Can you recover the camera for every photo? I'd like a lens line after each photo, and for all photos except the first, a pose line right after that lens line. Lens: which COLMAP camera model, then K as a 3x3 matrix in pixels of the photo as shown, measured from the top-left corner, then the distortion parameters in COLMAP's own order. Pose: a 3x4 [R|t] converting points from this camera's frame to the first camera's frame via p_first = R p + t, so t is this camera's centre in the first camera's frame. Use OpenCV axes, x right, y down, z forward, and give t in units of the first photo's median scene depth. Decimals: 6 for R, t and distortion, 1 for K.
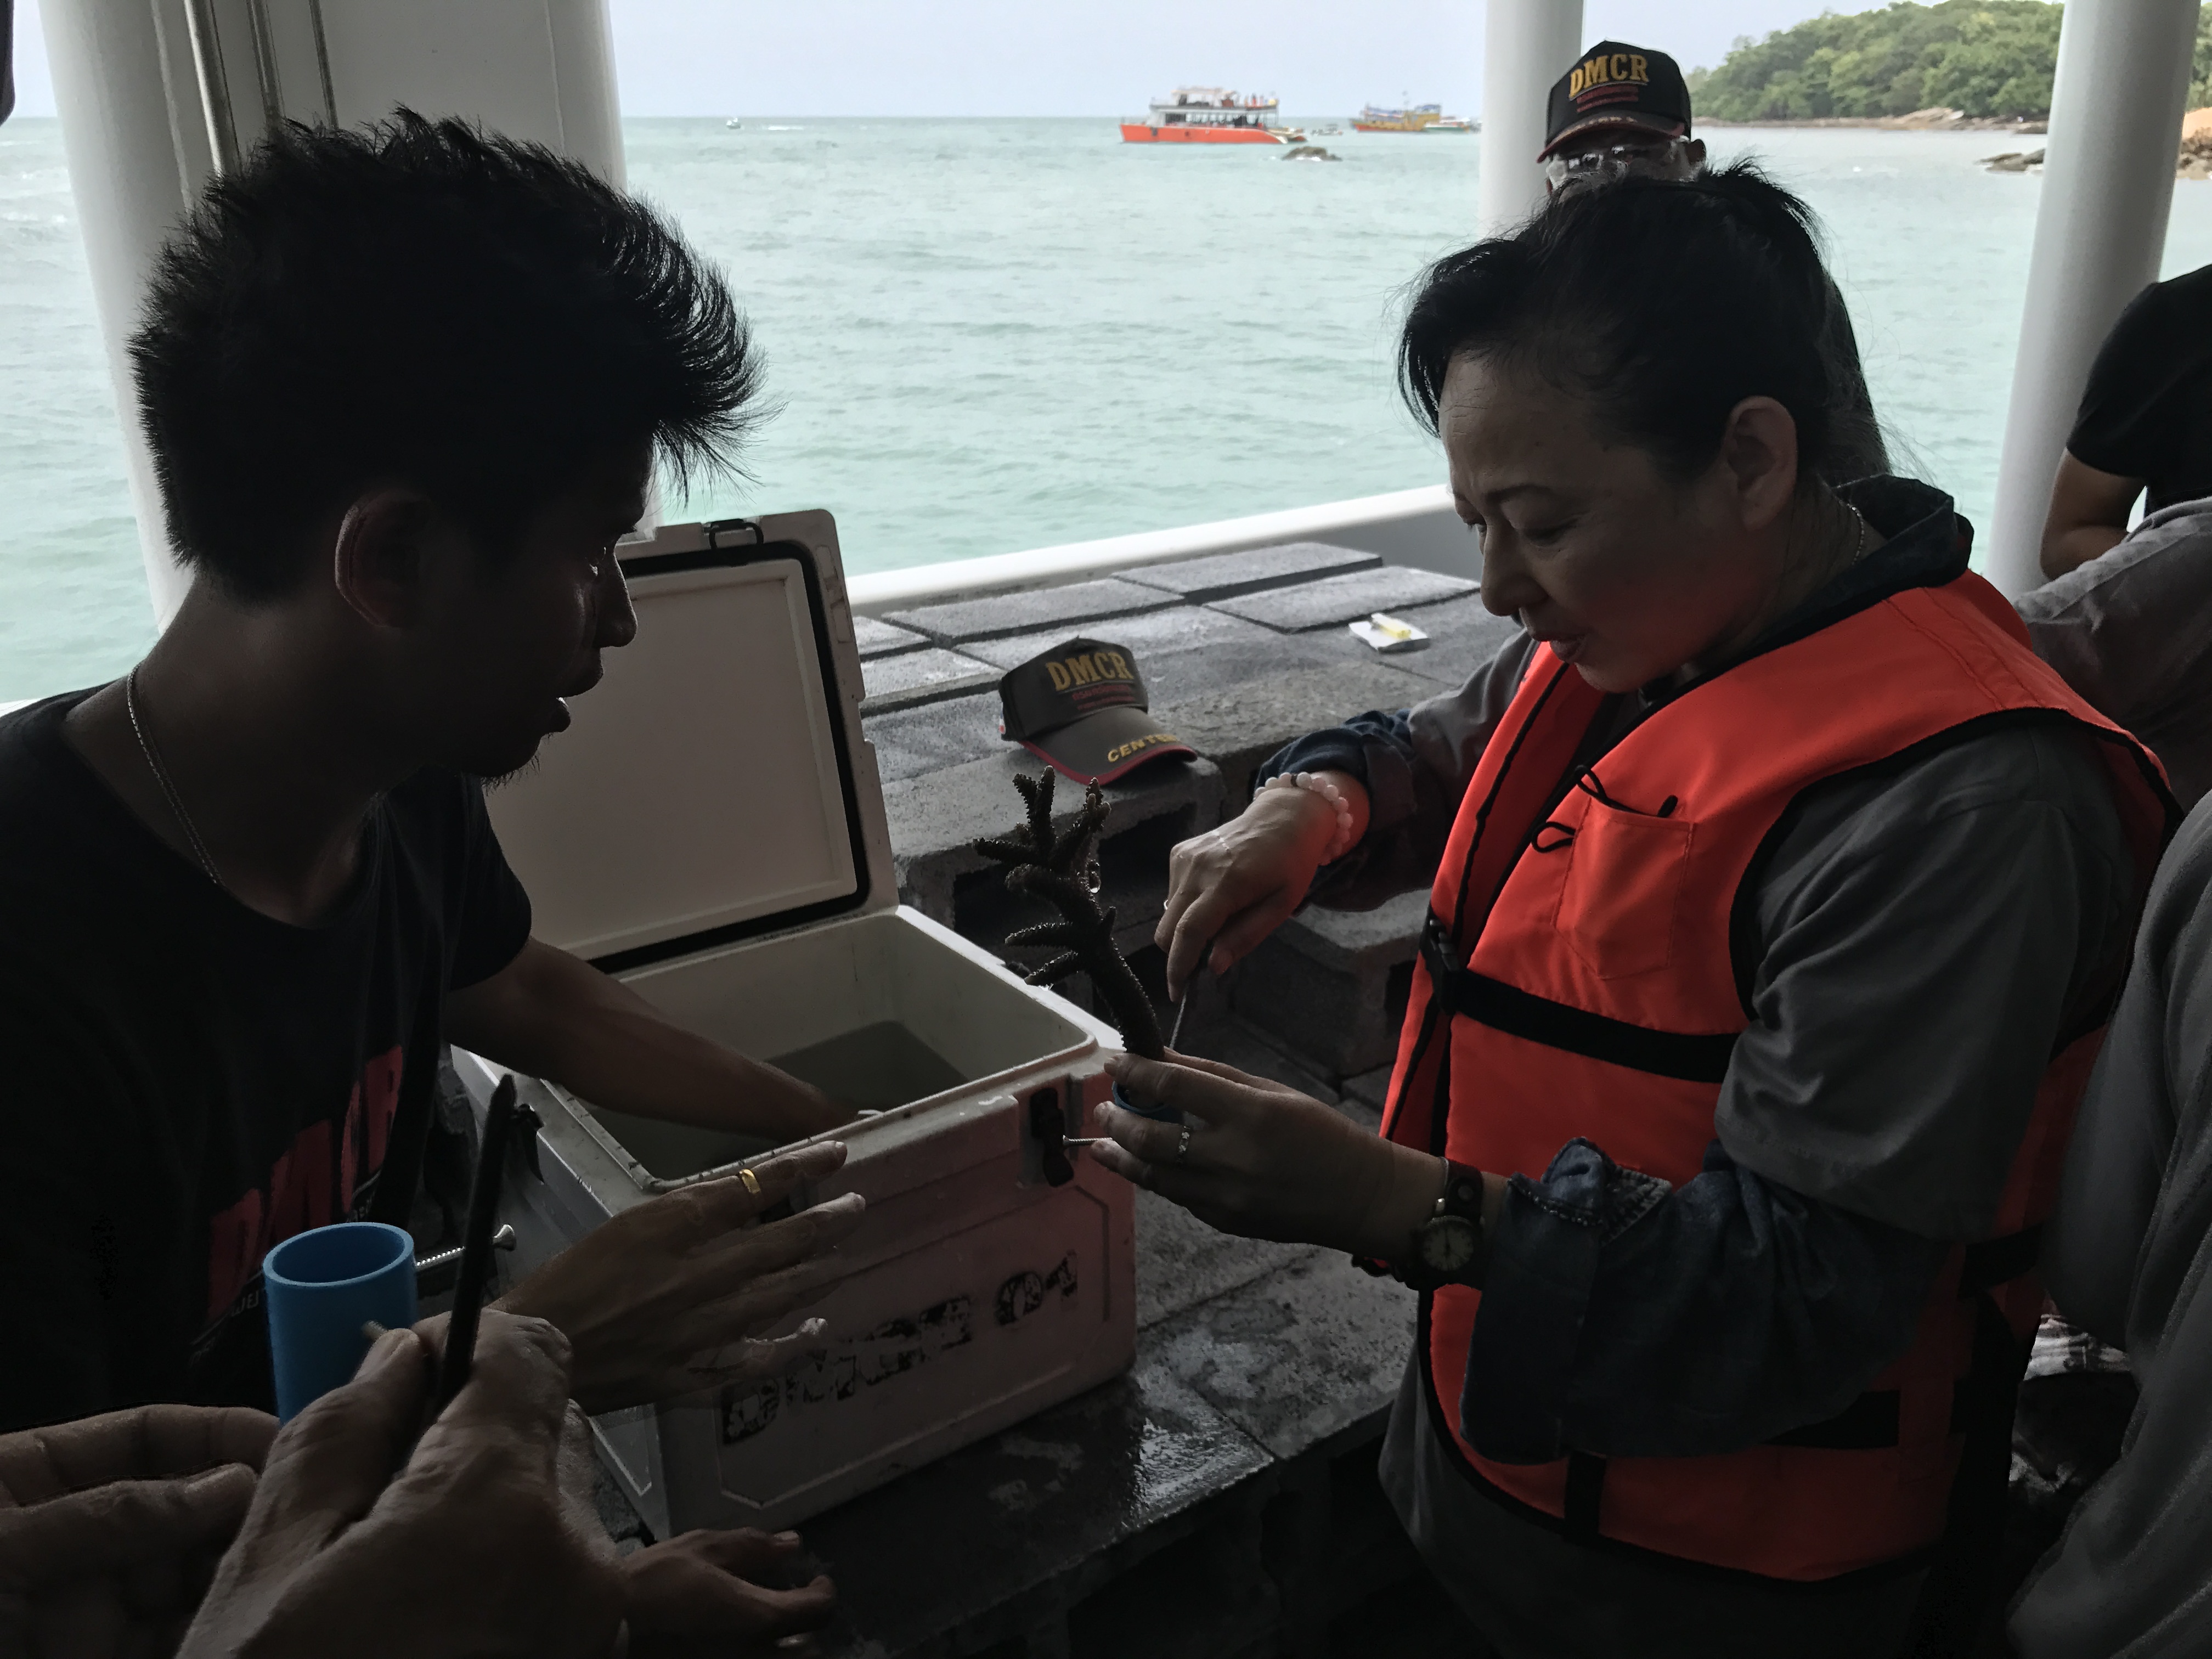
lens RADIAL K [[1792.5, 0, 1096.8], [0, 1792.5, 861.5], [0, 0, 1]] dist [0.057937, -0.084684]
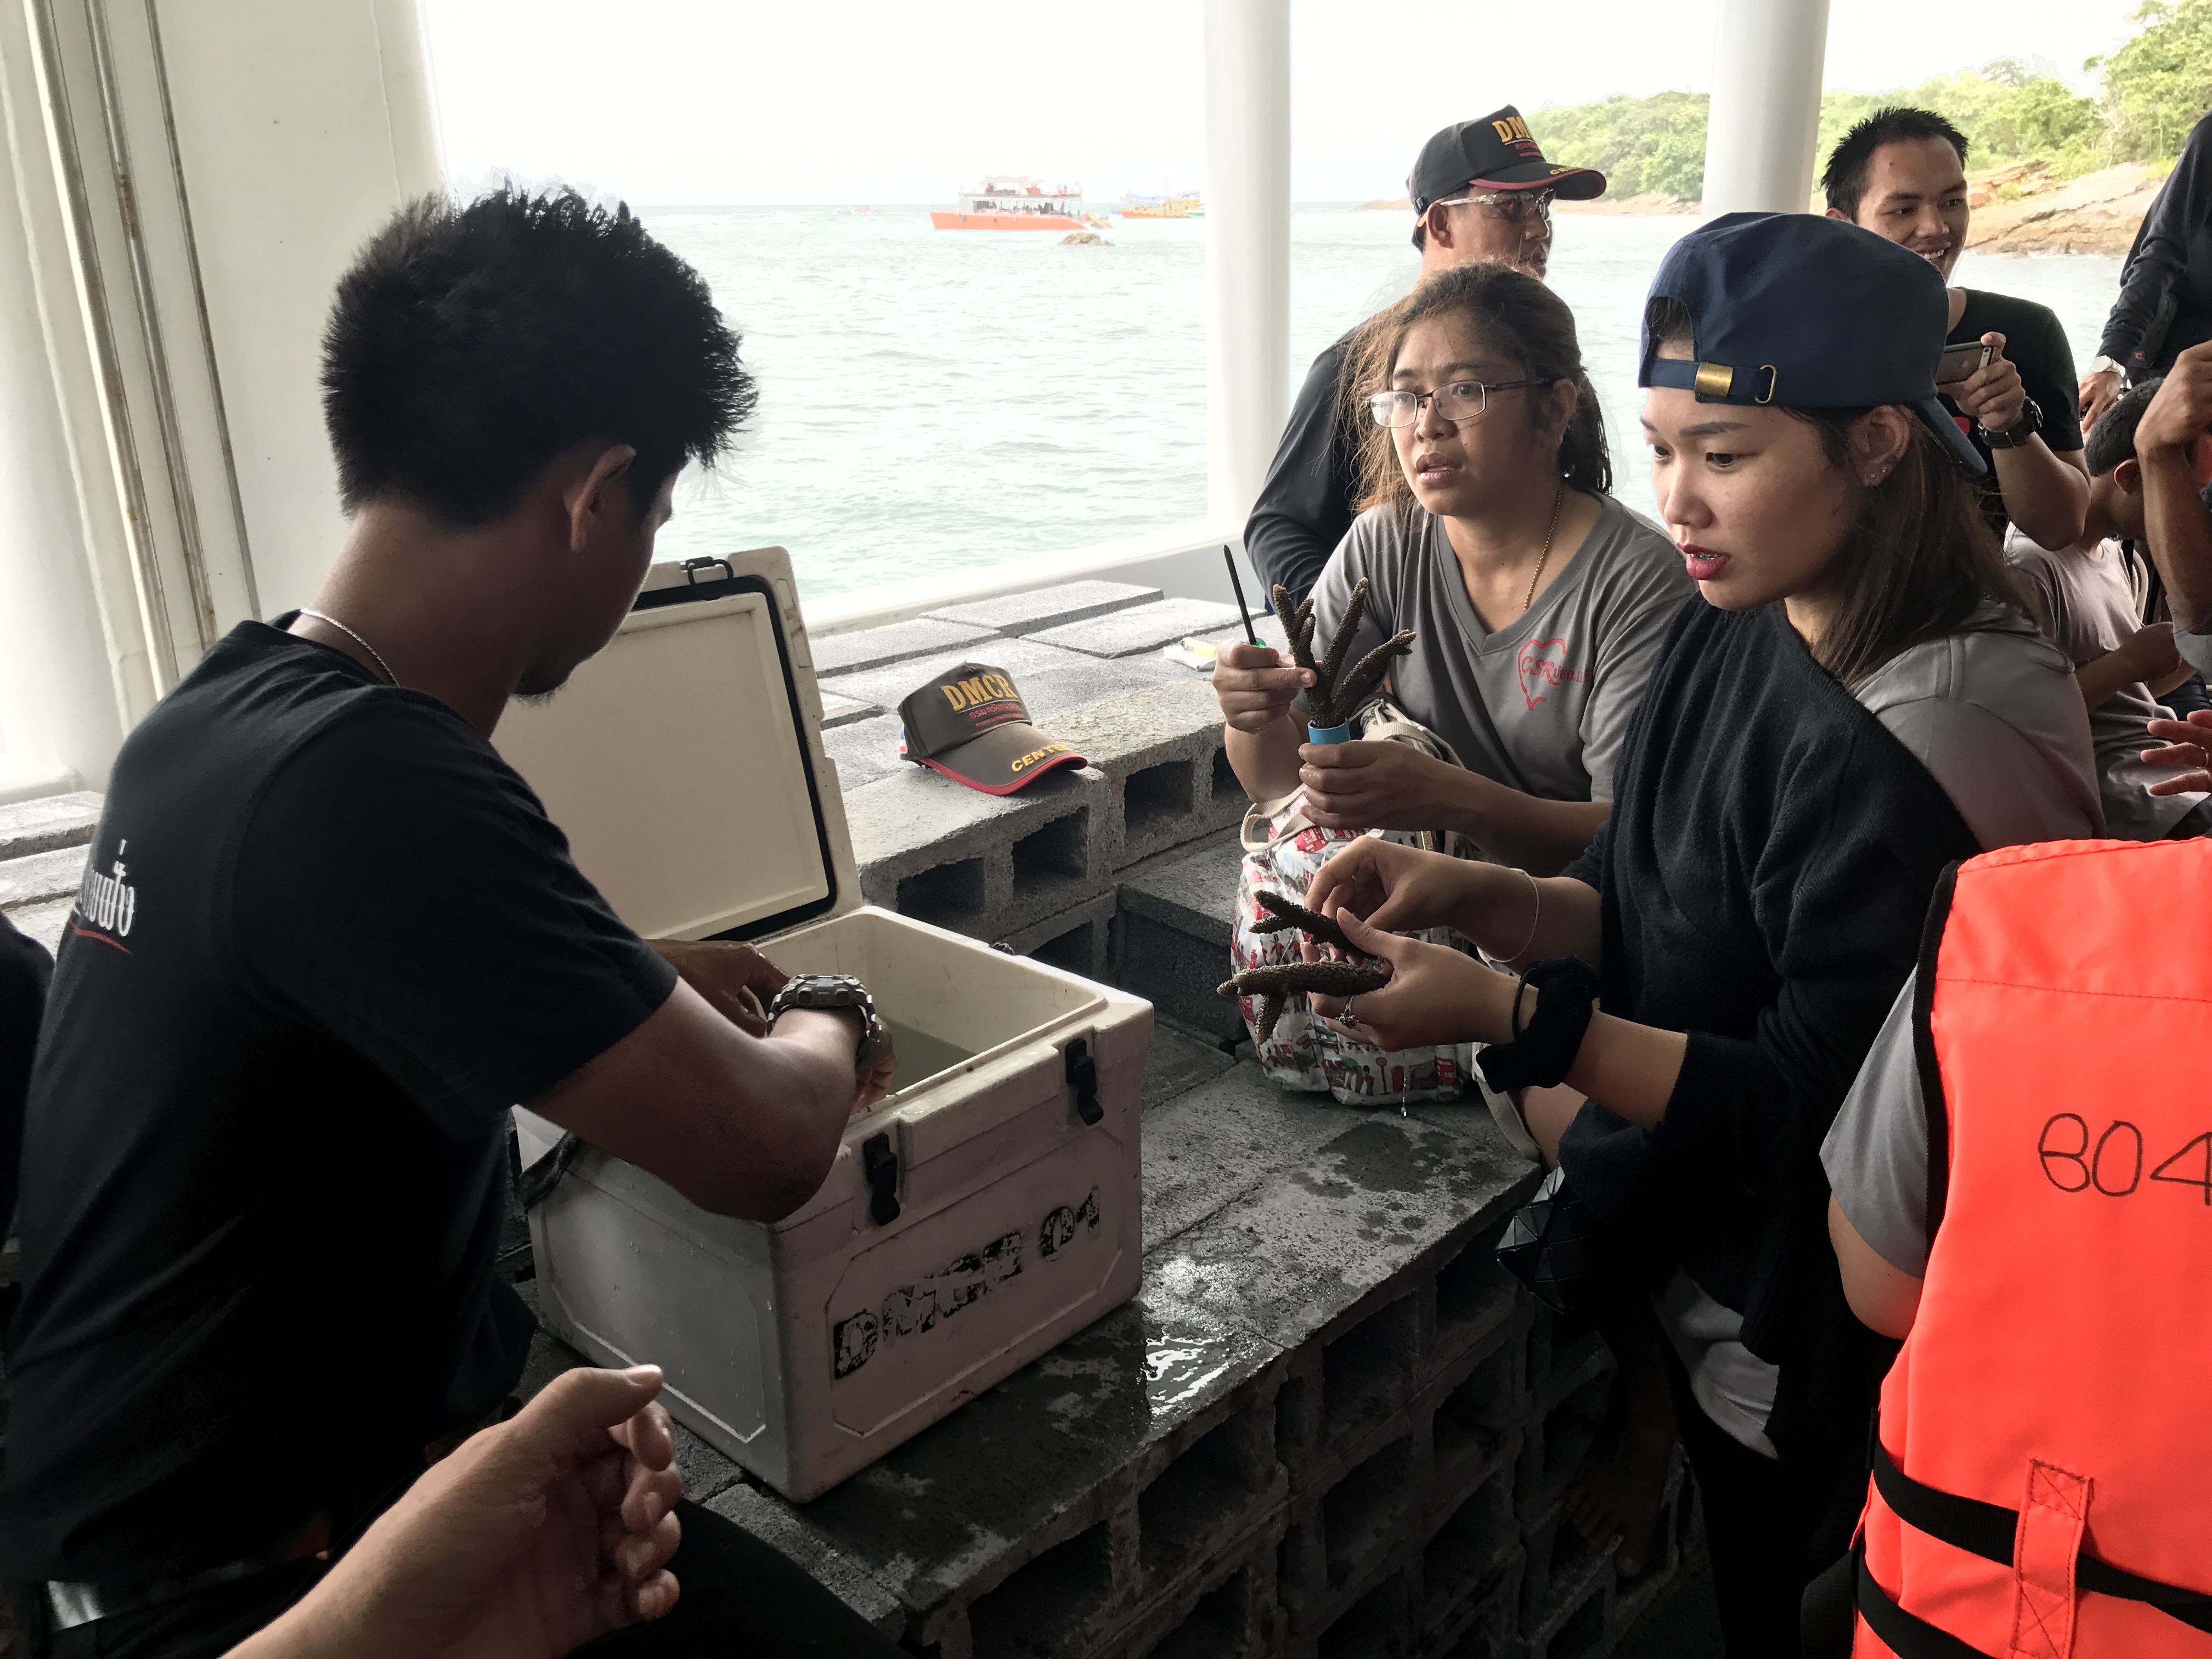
lens RADIAL K [[1792.5, 0, 1096.8], [0, 1792.5, 861.5], [0, 0, 1]] dist [0.057937, -0.084684]
pose [[0.977727, -0.066985, 0.198904, -0.195194], [0.073760, 0.996915, -0.026838, 0.038361], [-0.196492, 0.040912, 0.979651, -0.098137]]
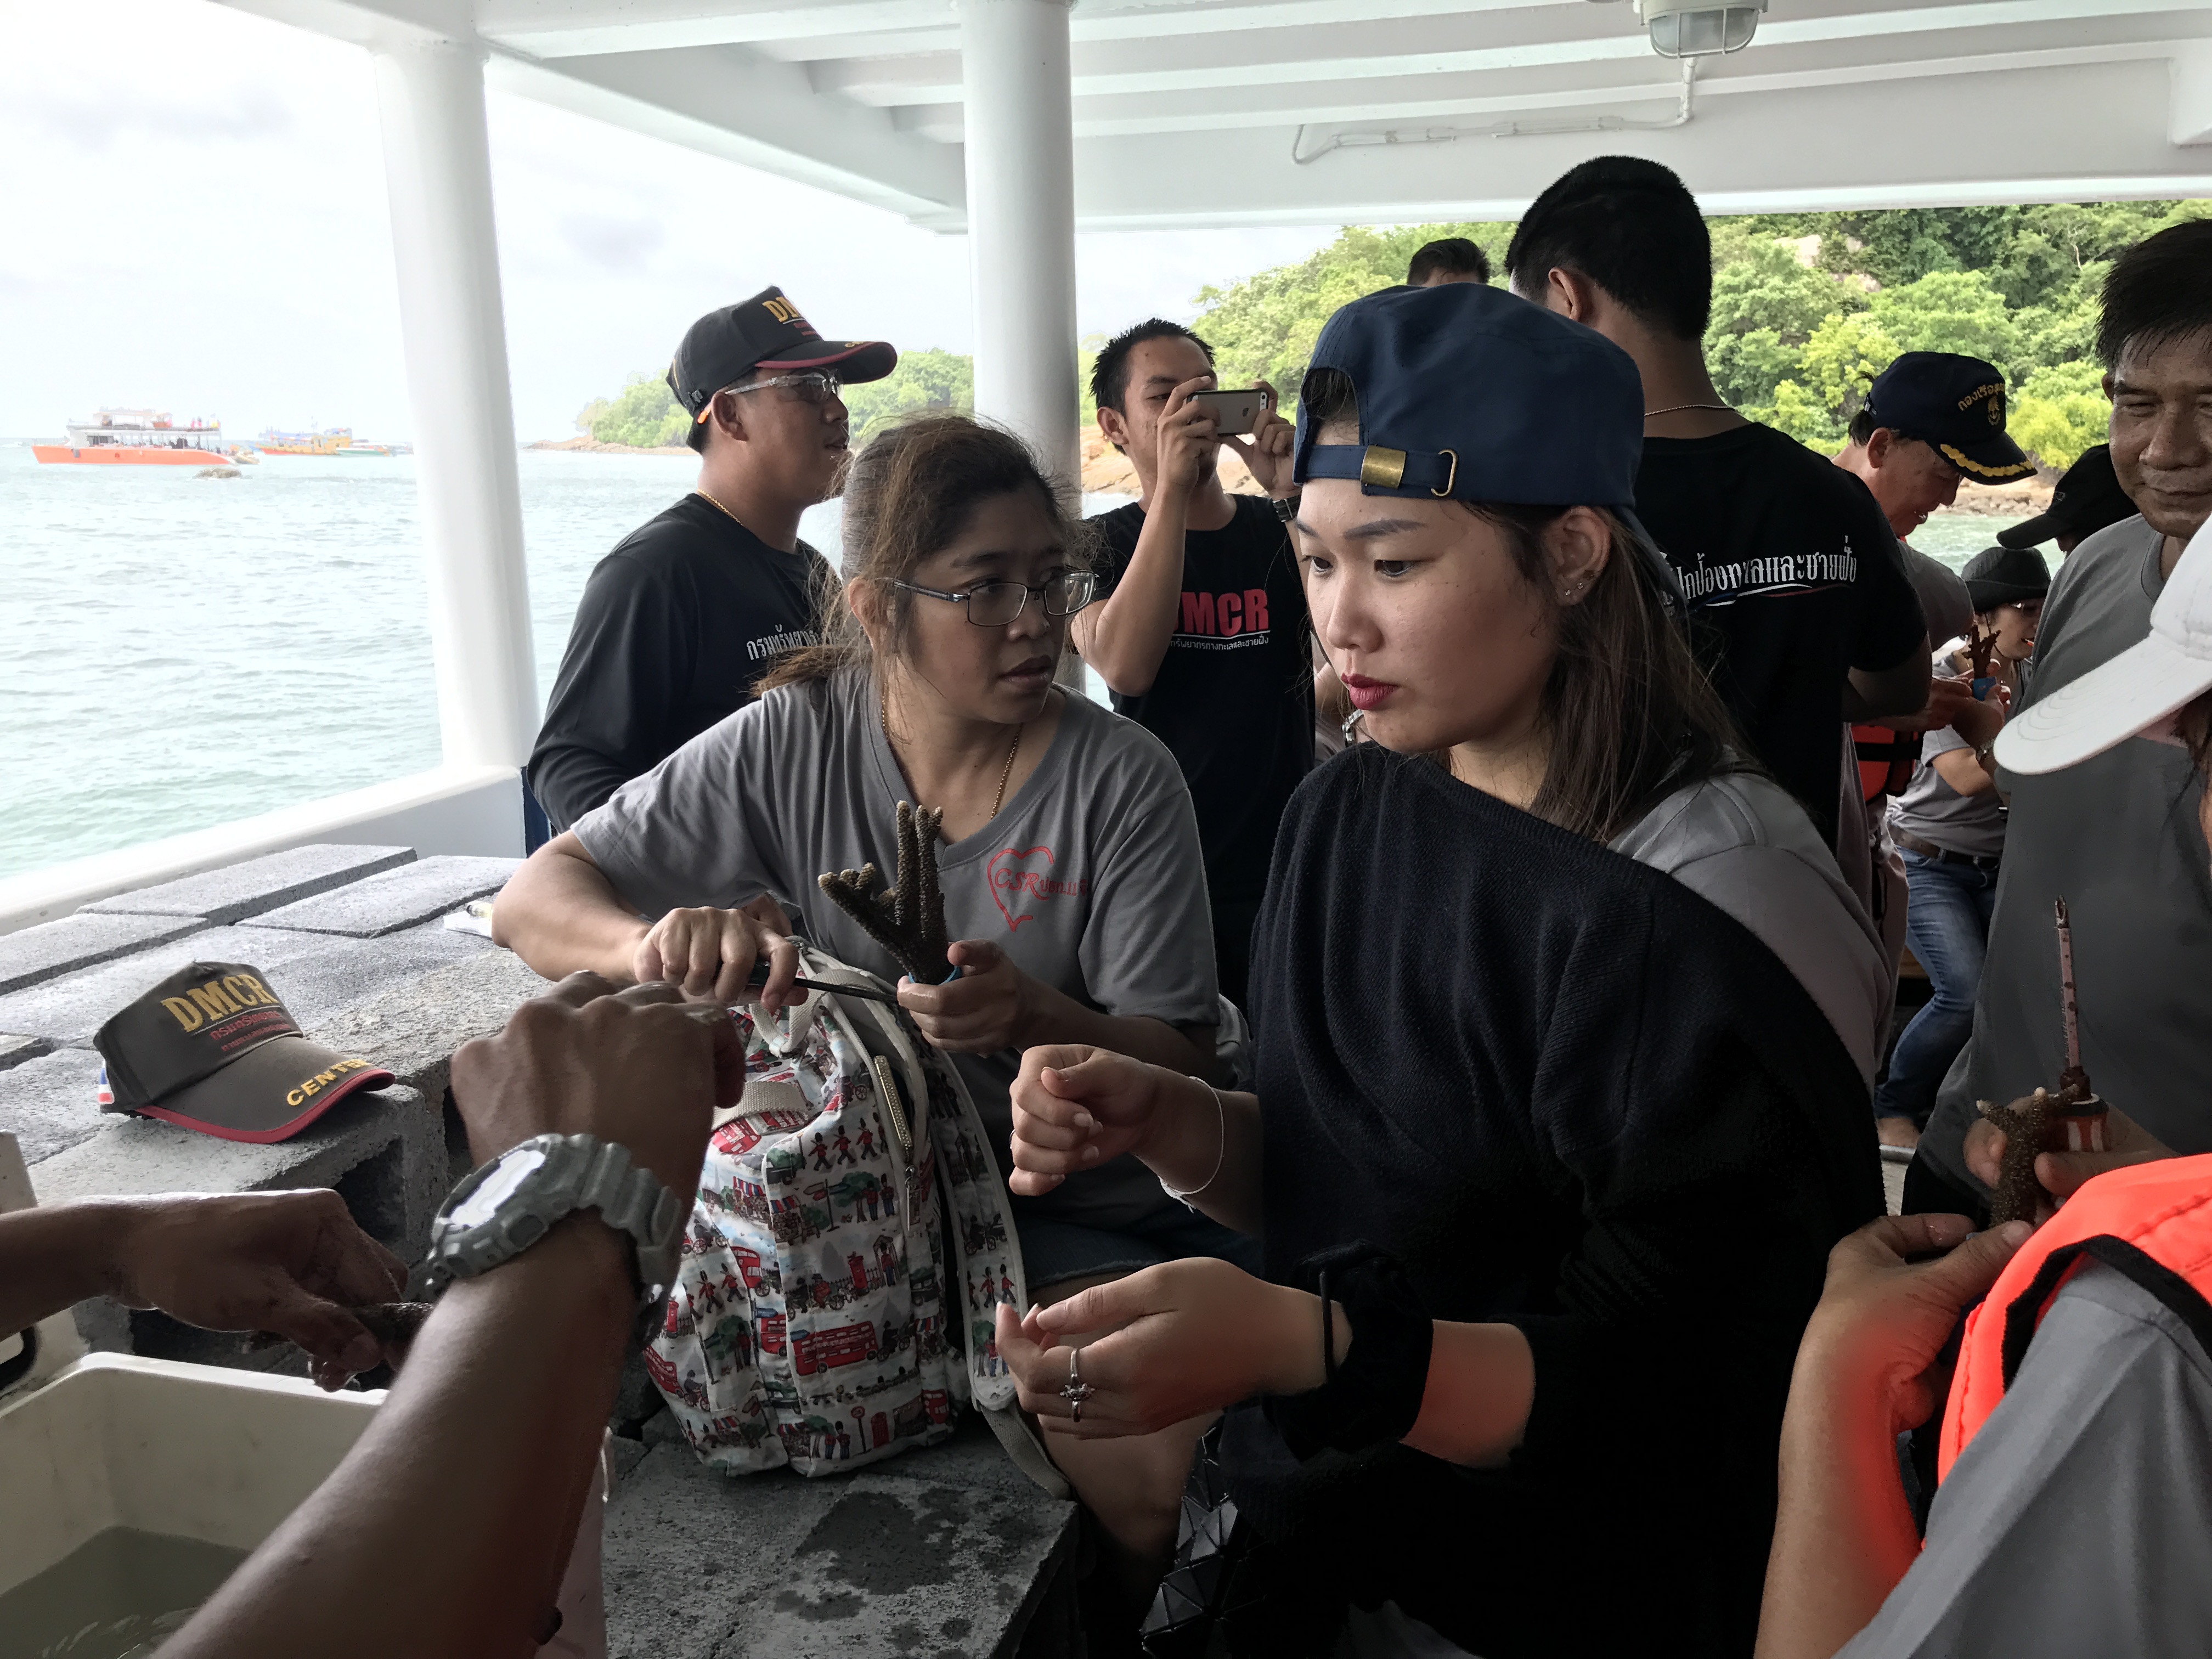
lens RADIAL K [[1784.1, 0, 1106.0], [0, 1784.1, 829.5], [0, 0, 1]] dist [0.001629, -0.097086]
pose [[0.778559, -0.115607, 0.616832, -0.210091], [0.229418, 0.967286, -0.108279, -0.008961], [-0.584135, 0.225814, 0.779611, 0.200420]]
